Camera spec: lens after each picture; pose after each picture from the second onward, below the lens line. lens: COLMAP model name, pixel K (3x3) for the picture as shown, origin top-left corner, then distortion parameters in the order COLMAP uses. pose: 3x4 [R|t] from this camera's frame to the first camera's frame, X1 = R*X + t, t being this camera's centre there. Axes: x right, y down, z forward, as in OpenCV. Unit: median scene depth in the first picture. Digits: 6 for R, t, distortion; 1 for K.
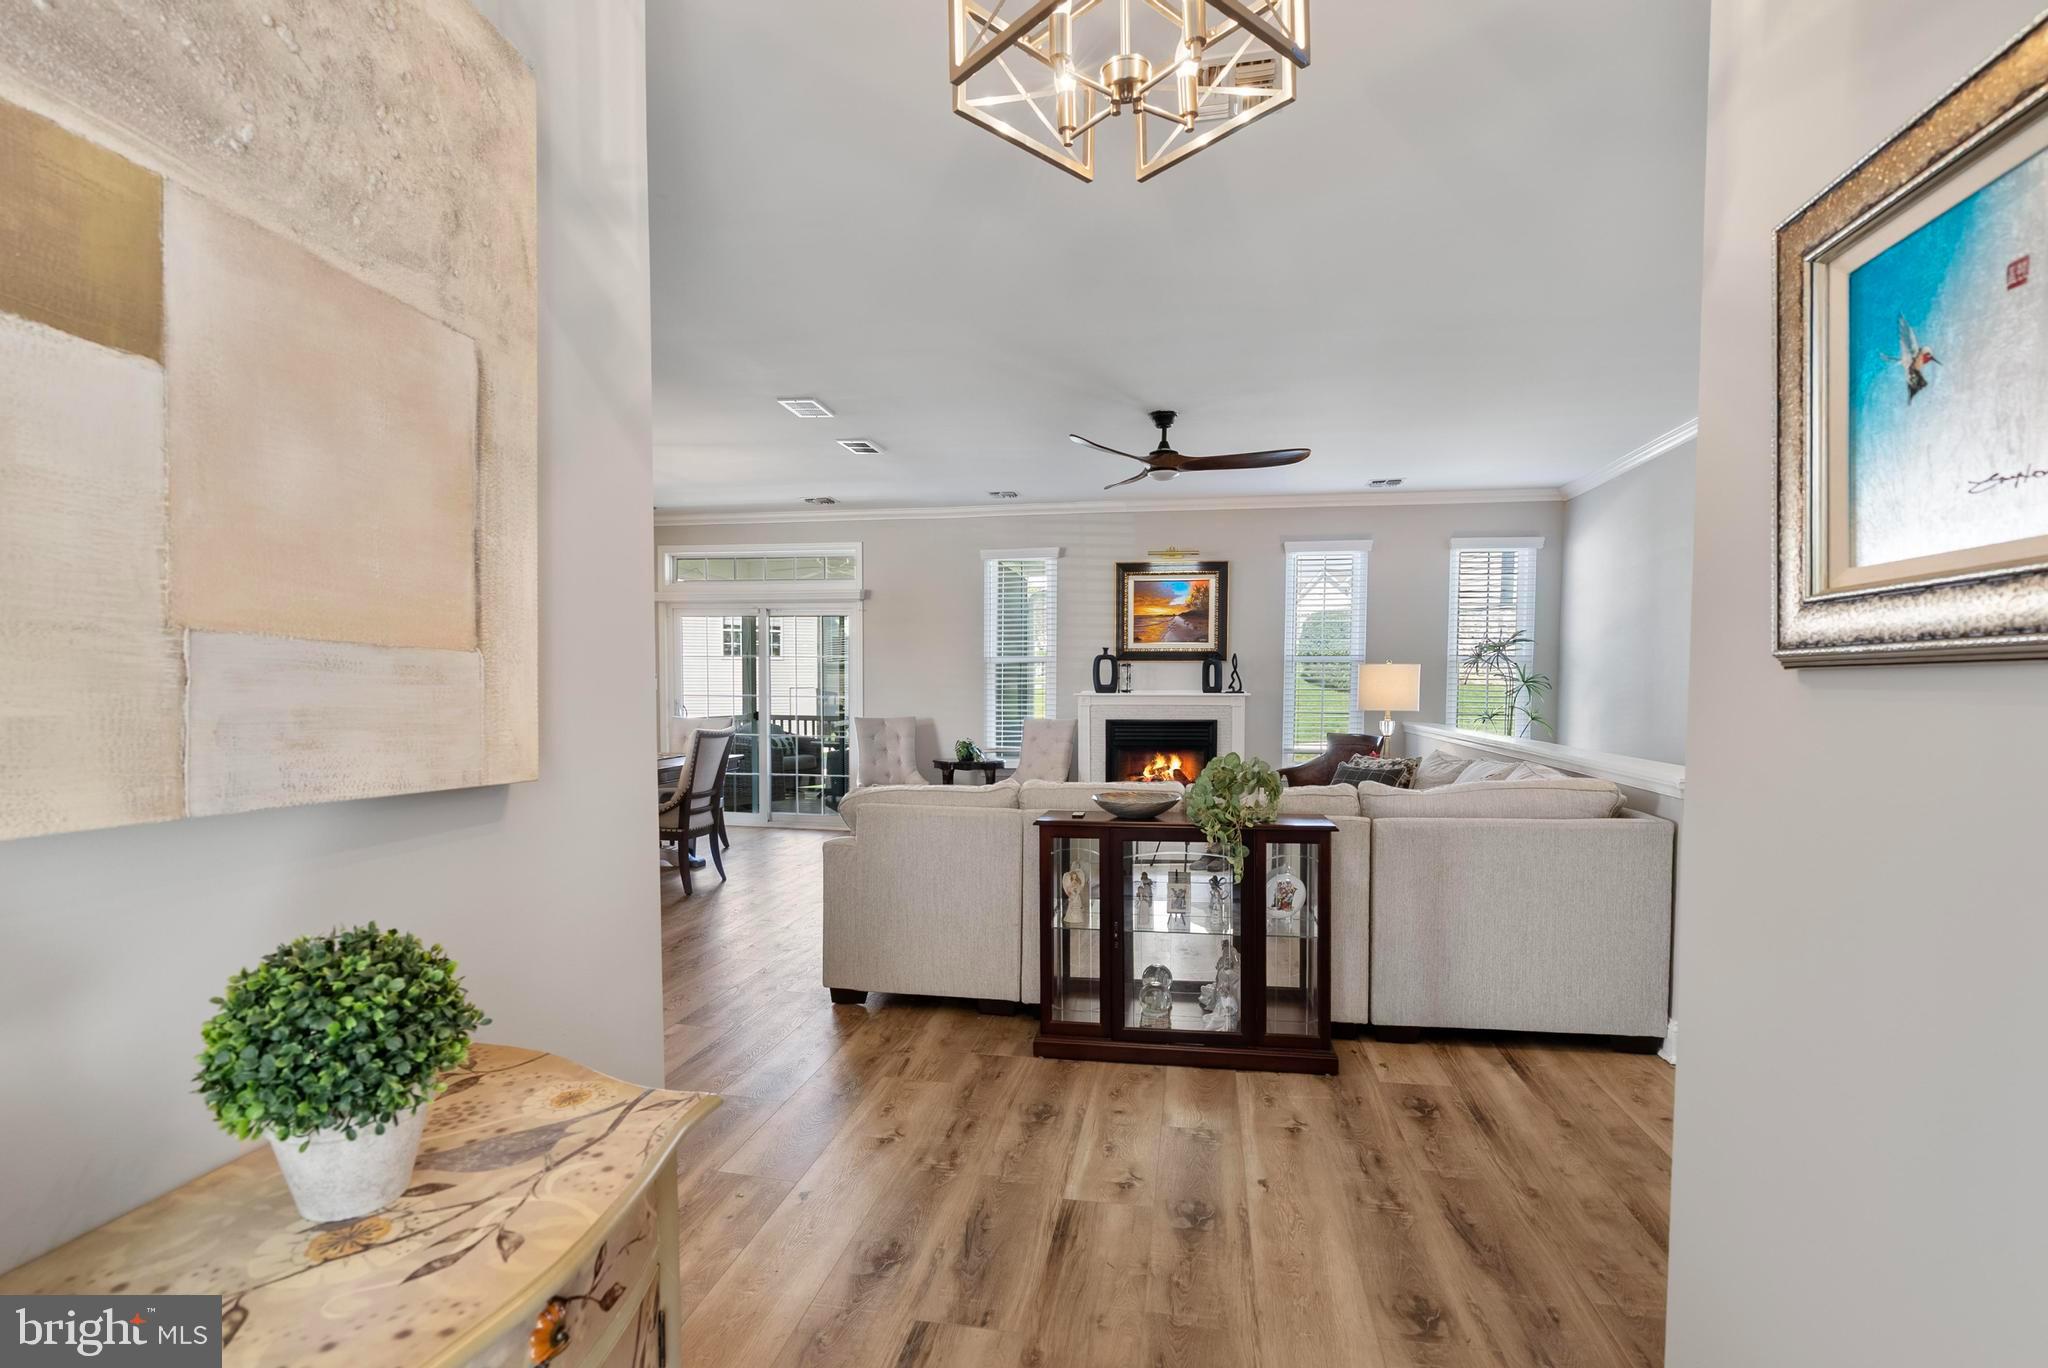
lens RADIAL K [[957.3, 0, 1024.2], [0, 957.3, 731.8], [0, 0, 1]] dist [0.000161, 0.000152]
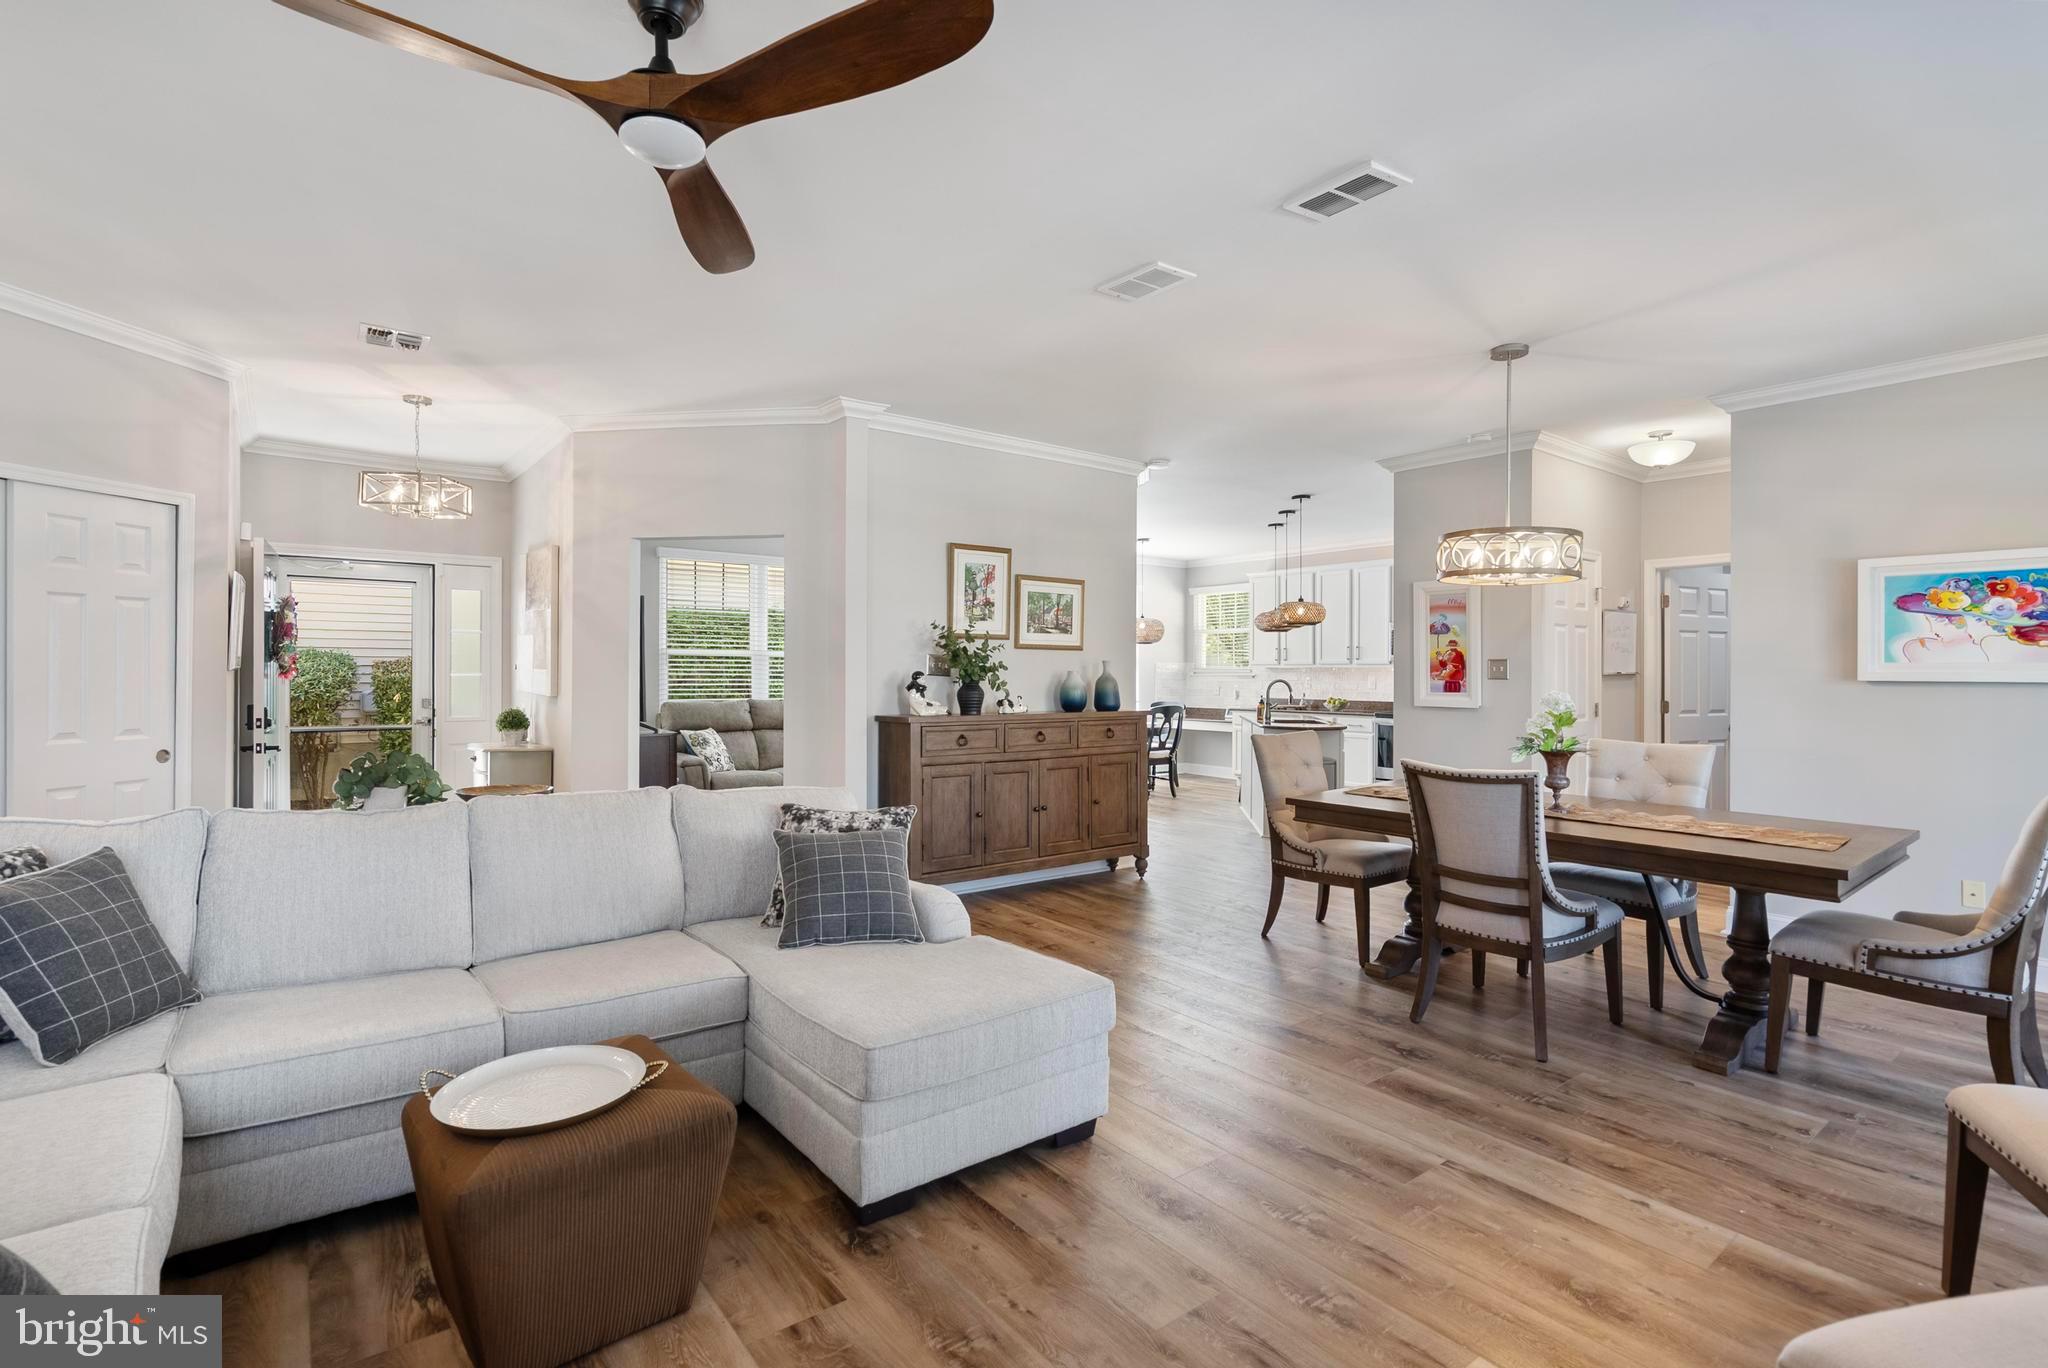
lens RADIAL K [[945.5, 0, 1015.4], [0, 945.5, 673.1], [0, 0, 1]] dist [-0.000823, 0.000711]
pose [[-0.673075, -0.008000, -0.739531, 0.219122], [-0.047570, 0.998339, 0.032496, -0.050283], [0.738042, 0.057052, -0.672338, 0.916309]]
